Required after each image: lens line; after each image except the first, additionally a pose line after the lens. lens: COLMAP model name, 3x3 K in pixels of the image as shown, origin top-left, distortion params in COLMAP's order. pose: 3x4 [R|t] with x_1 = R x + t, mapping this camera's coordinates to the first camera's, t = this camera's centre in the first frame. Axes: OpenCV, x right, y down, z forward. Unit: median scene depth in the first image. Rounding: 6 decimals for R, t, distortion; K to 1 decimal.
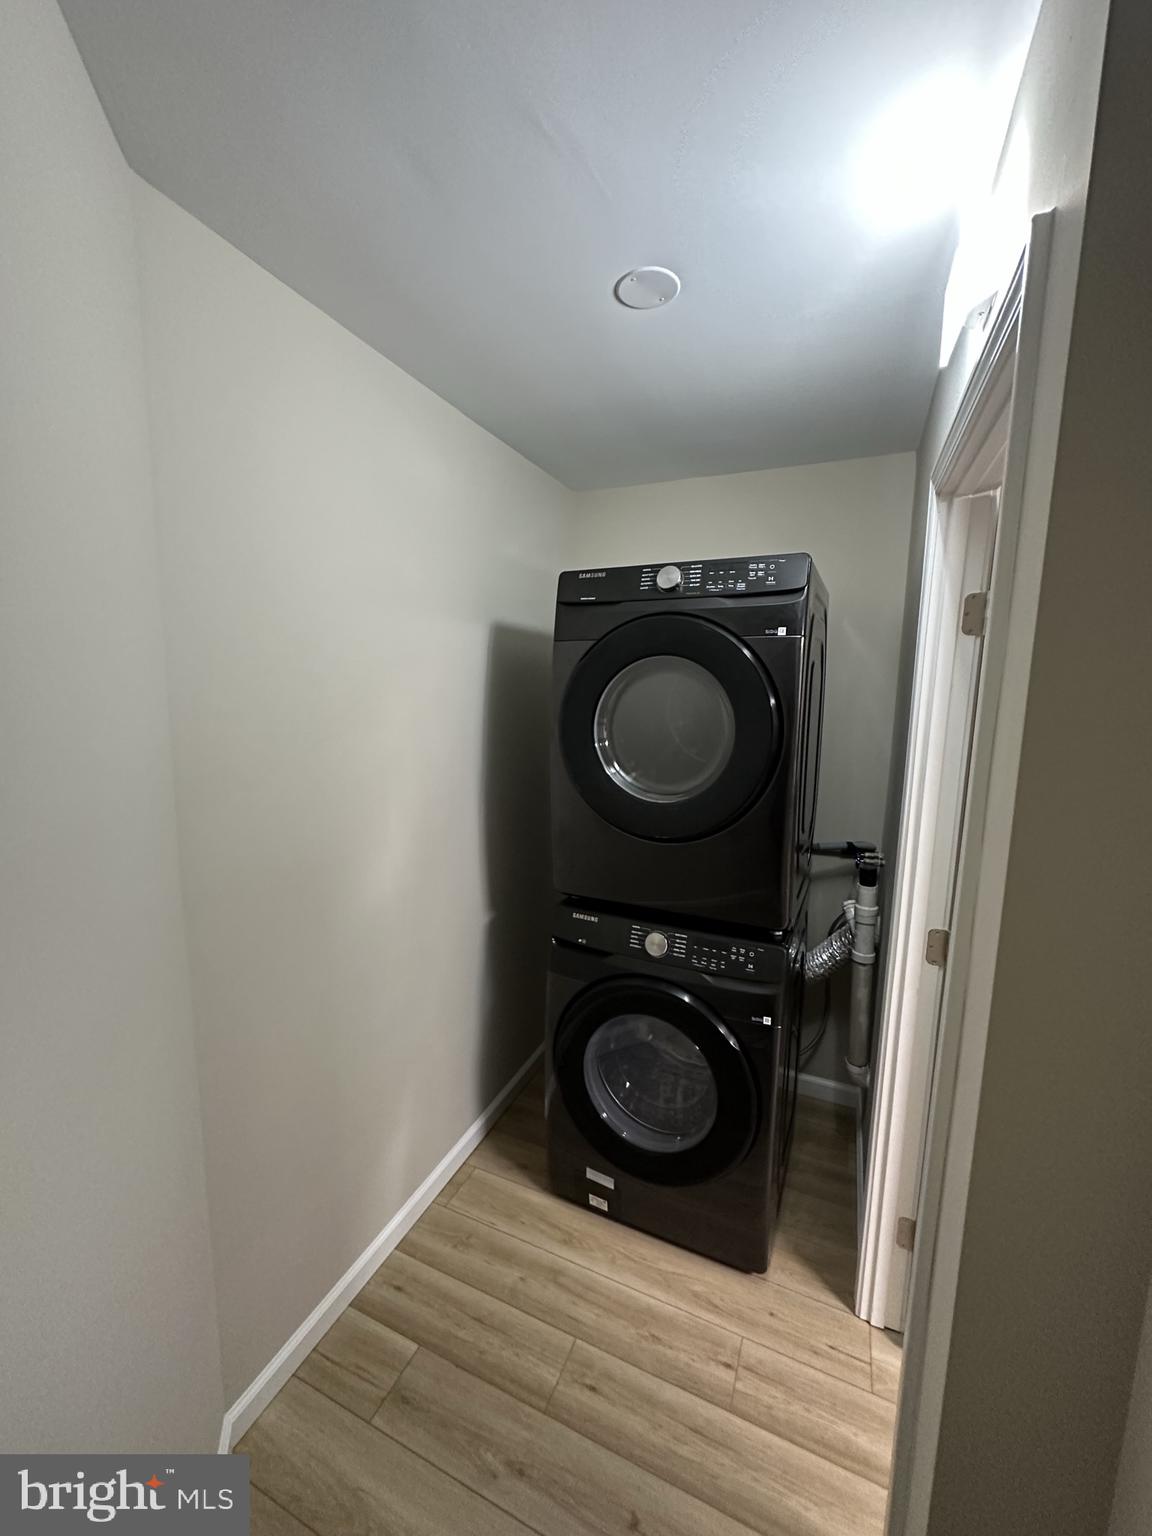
lens RADIAL K [[611.2, 0, 579.3], [0, 611.2, 765.2], [0, 0, 1]] dist [0.001010, 0.000421]
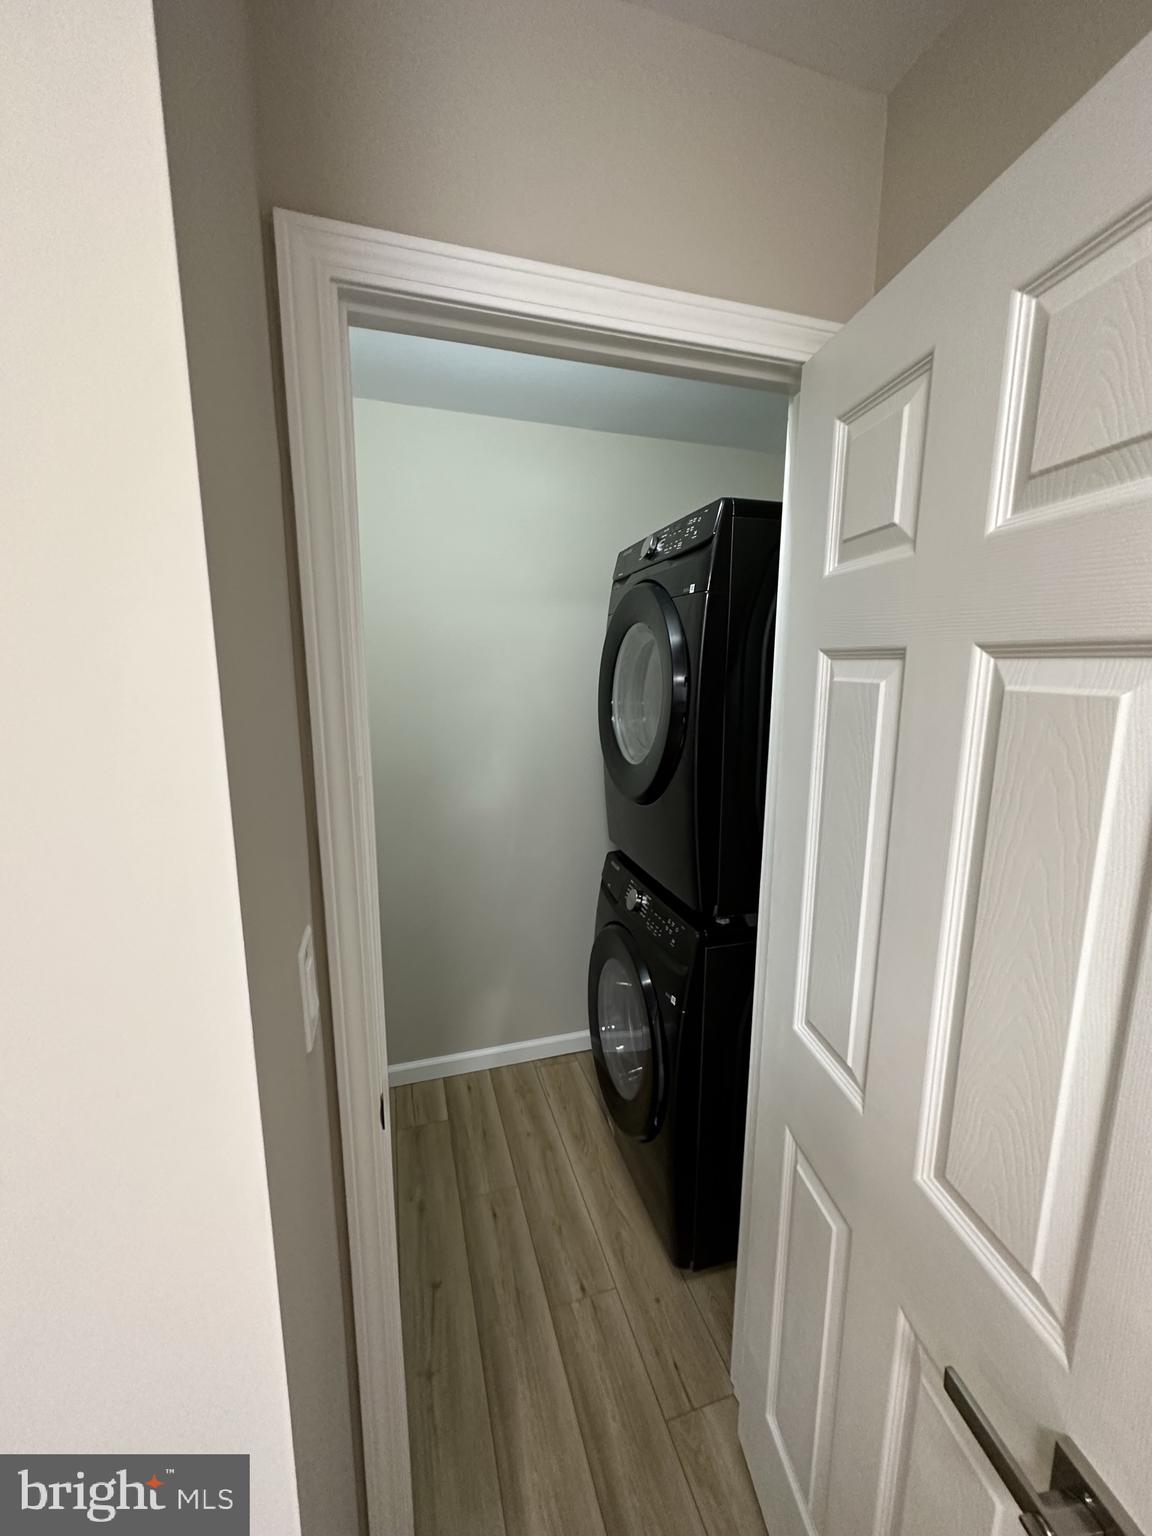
lens RADIAL K [[611.2, 0, 579.3], [0, 611.2, 765.2], [0, 0, 1]] dist [0.001010, 0.000421]
pose [[0.661981, 0.112535, -0.741024, 0.904223], [-0.101536, 0.993015, 0.060098, 0.010597], [0.742611, 0.035457, 0.668784, 0.243203]]
